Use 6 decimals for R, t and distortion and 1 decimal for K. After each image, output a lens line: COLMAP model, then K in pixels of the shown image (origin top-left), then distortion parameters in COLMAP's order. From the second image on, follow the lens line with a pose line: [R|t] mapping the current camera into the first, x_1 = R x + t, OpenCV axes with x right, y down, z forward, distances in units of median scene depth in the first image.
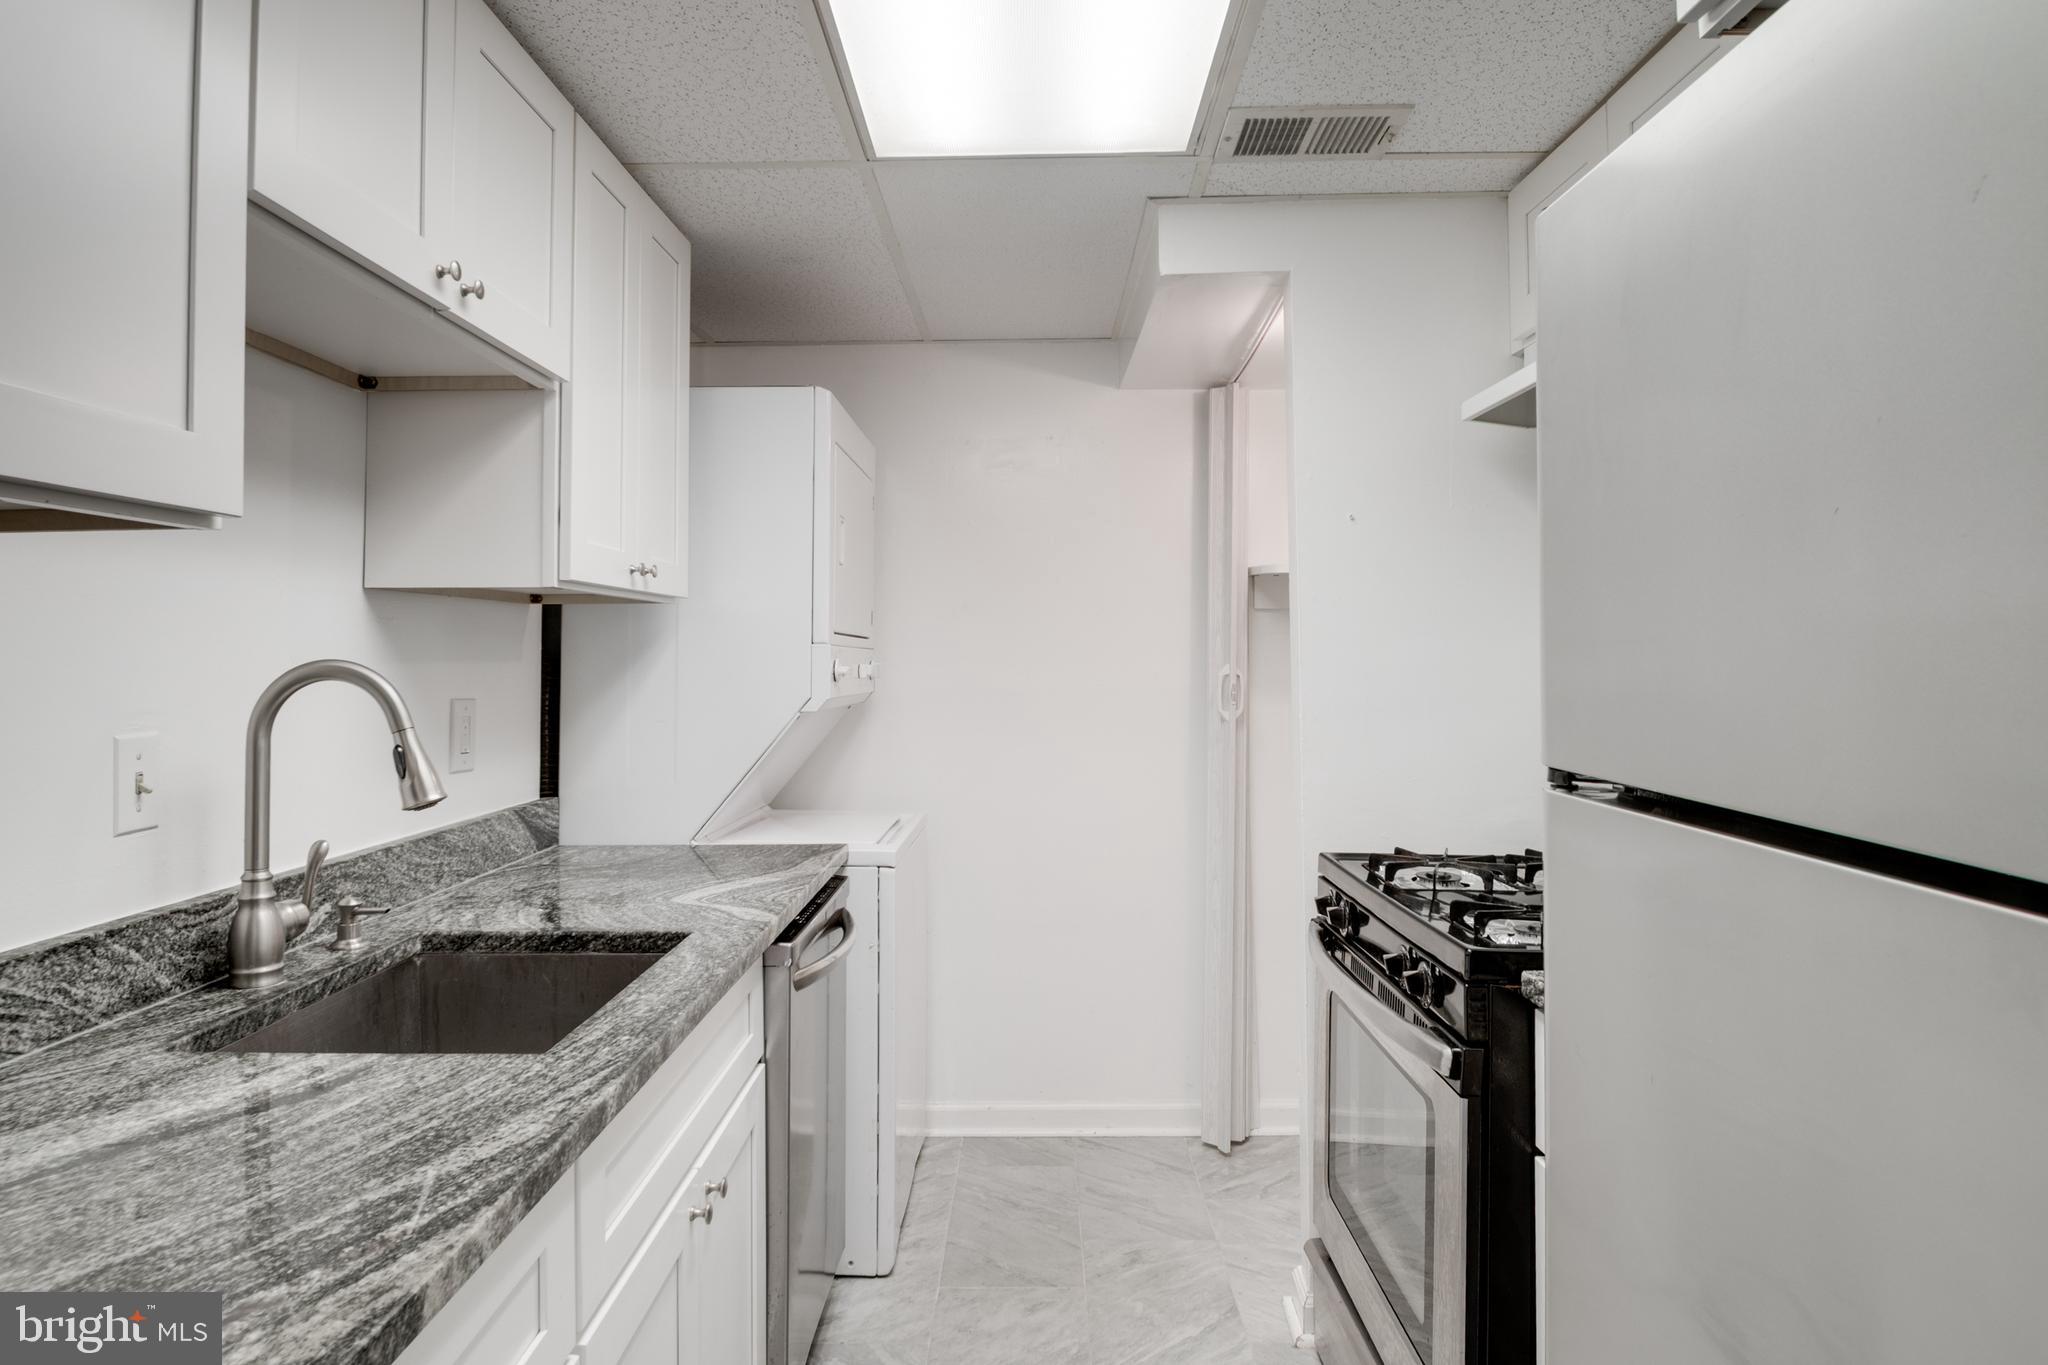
lens RADIAL K [[1210.4, 0, 996.5], [0, 1210.4, 629.9], [0, 0, 1]] dist [-0.013165, 0.007435]
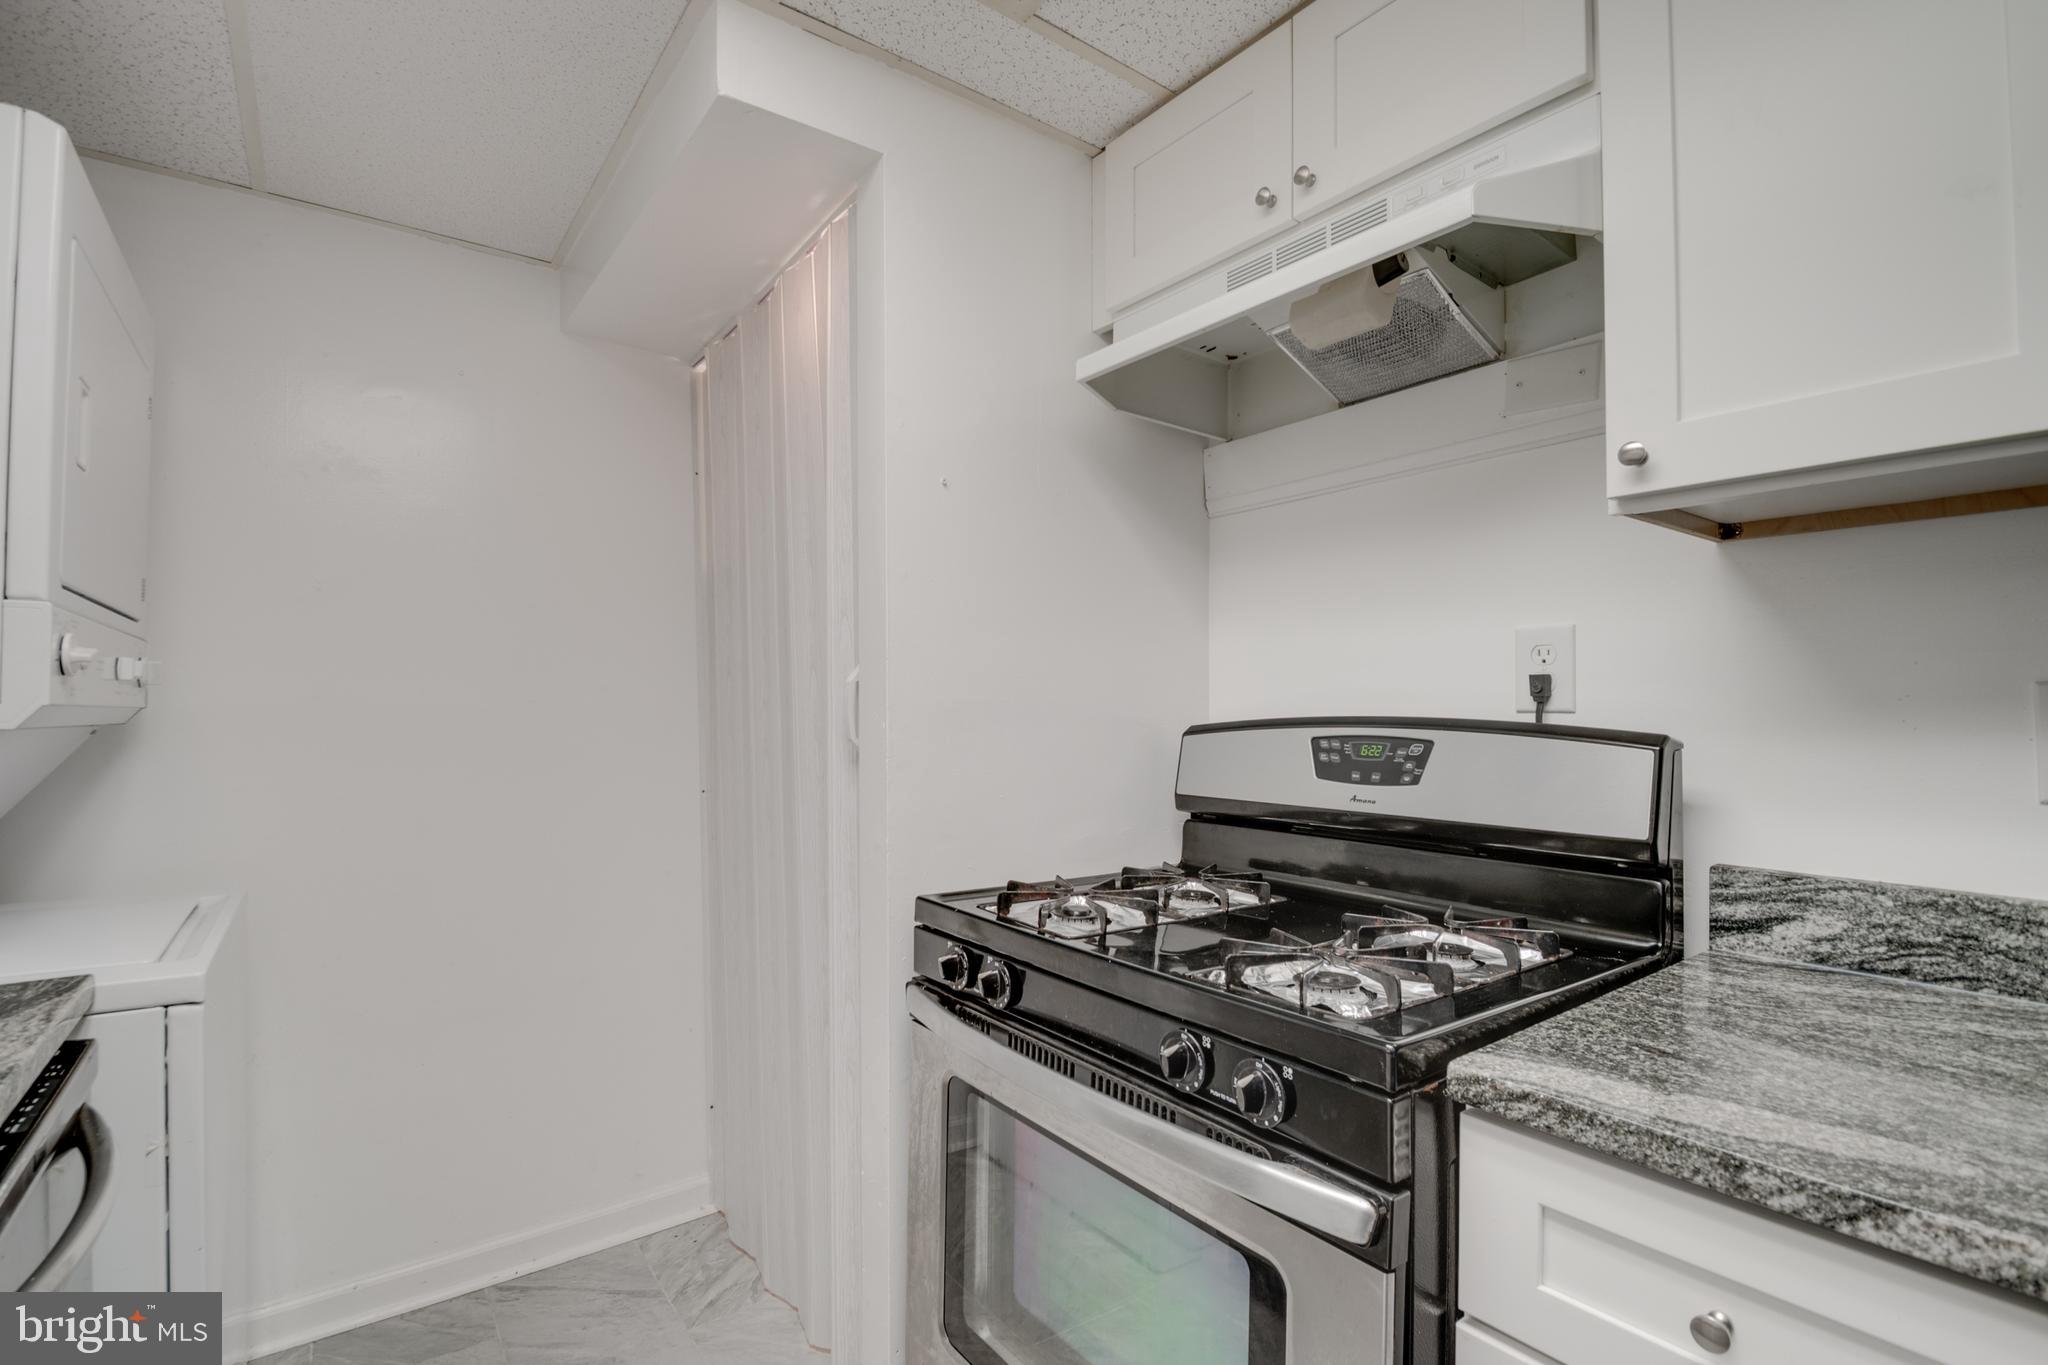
lens RADIAL K [[928.9, 0, 992.0], [0, 928.9, 701.0], [0, 0, 1]] dist [0.010313, -0.011555]
pose [[0.794636, 0.010383, 0.606998, -0.067292], [-0.017811, 0.999822, 0.006215, 0.053899], [-0.606825, -0.015750, 0.794679, 0.515365]]
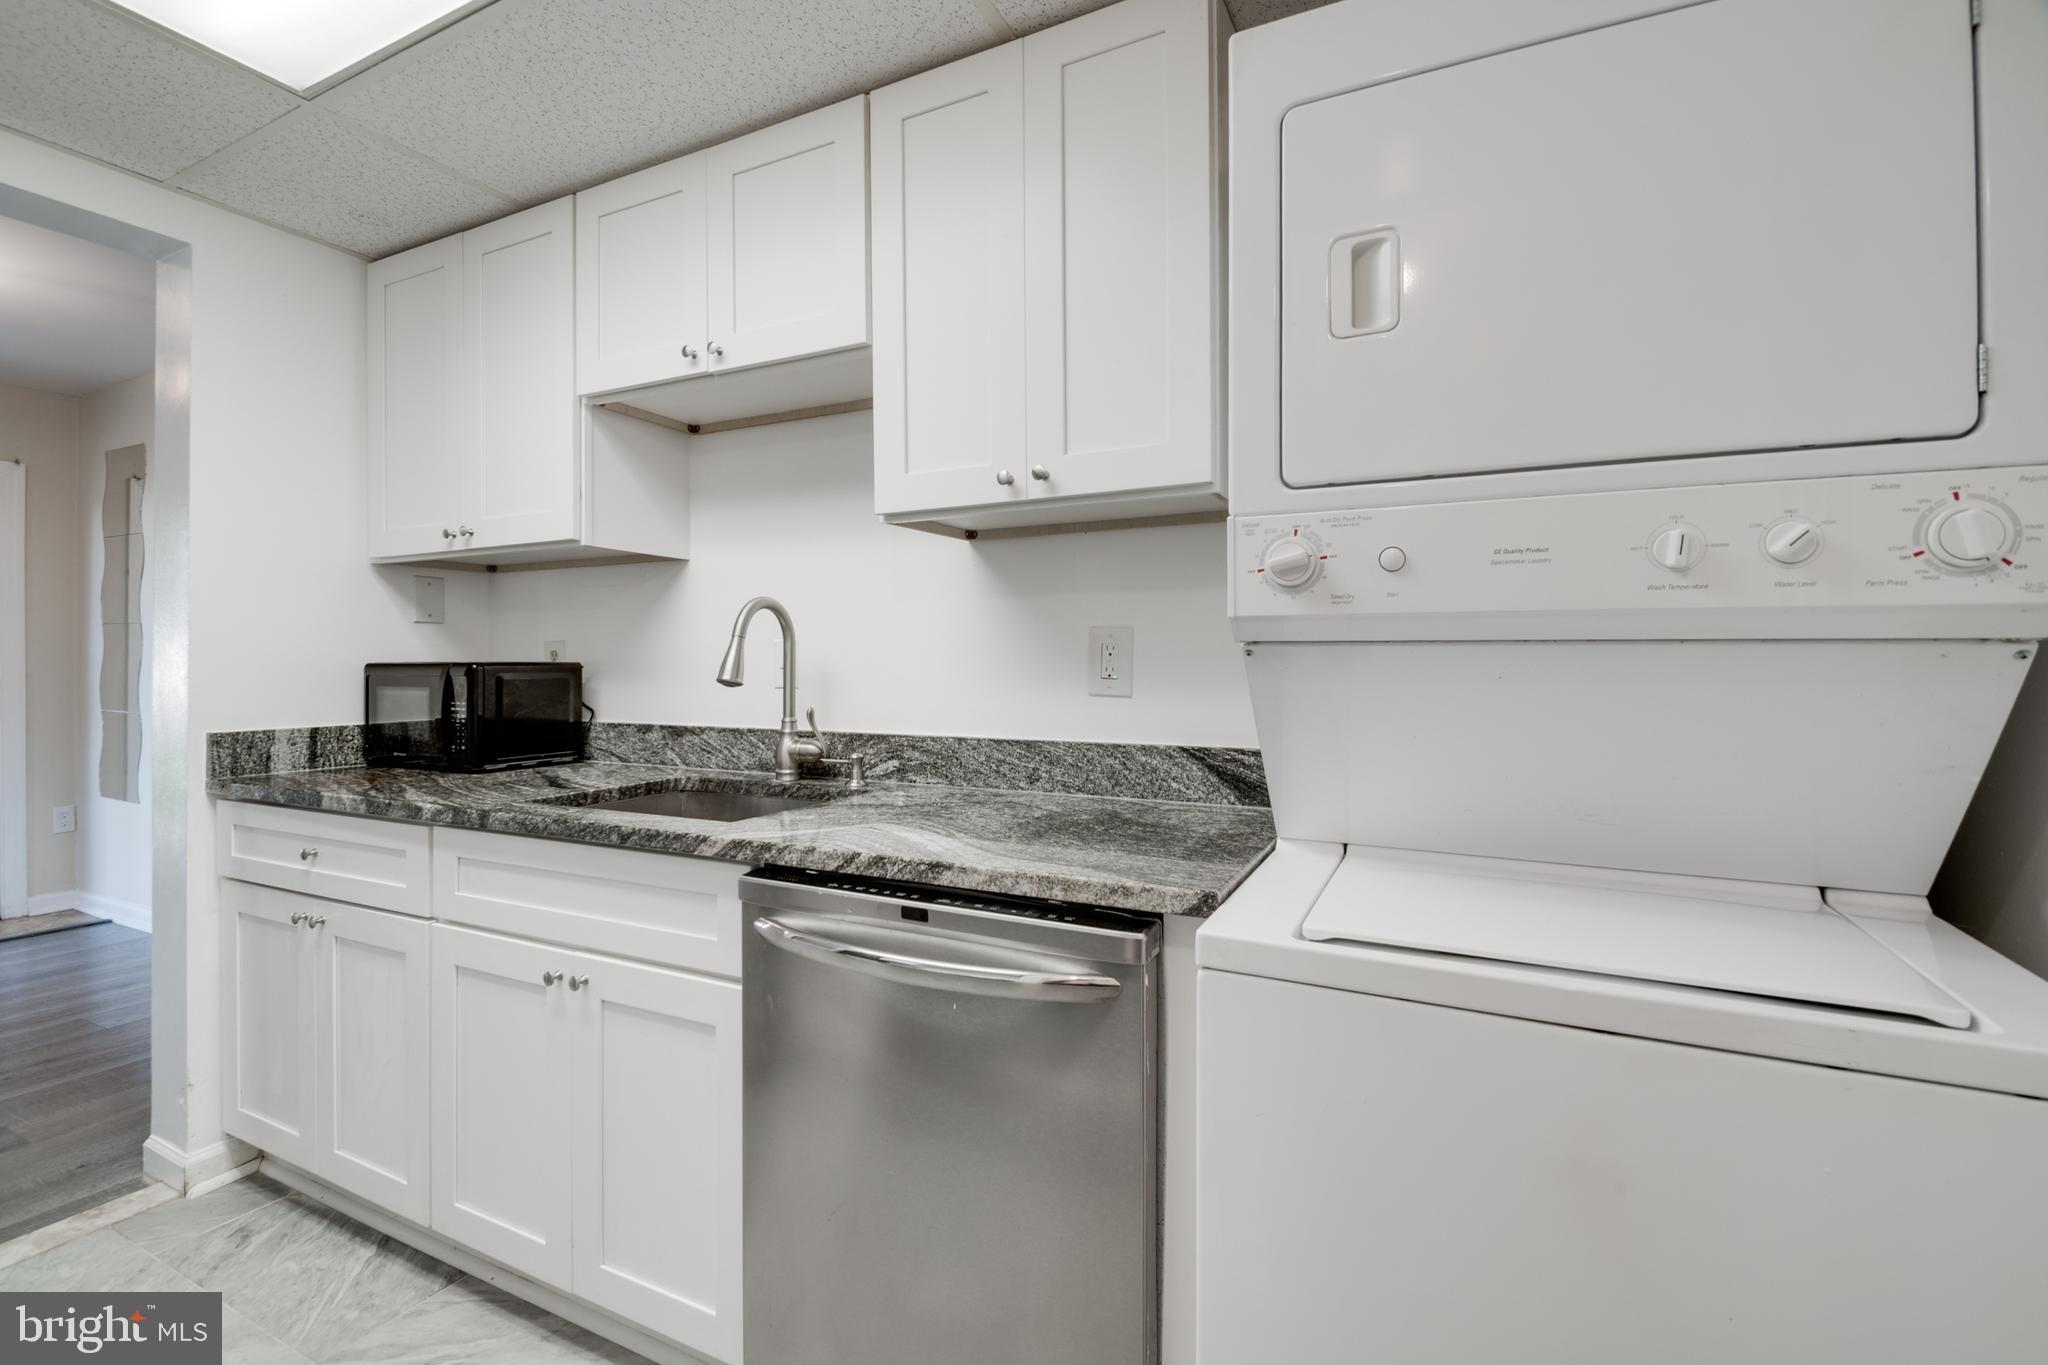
lens RADIAL K [[928.9, 0, 997.3], [0, 928.9, 651.3], [0, 0, 1]] dist [0.010313, -0.011555]
pose [[-0.433848, 0.005973, -0.900966, 0.340041], [0.027544, 0.999599, -0.006637, 0.084380], [0.900565, -0.027696, -0.433838, 1.311391]]
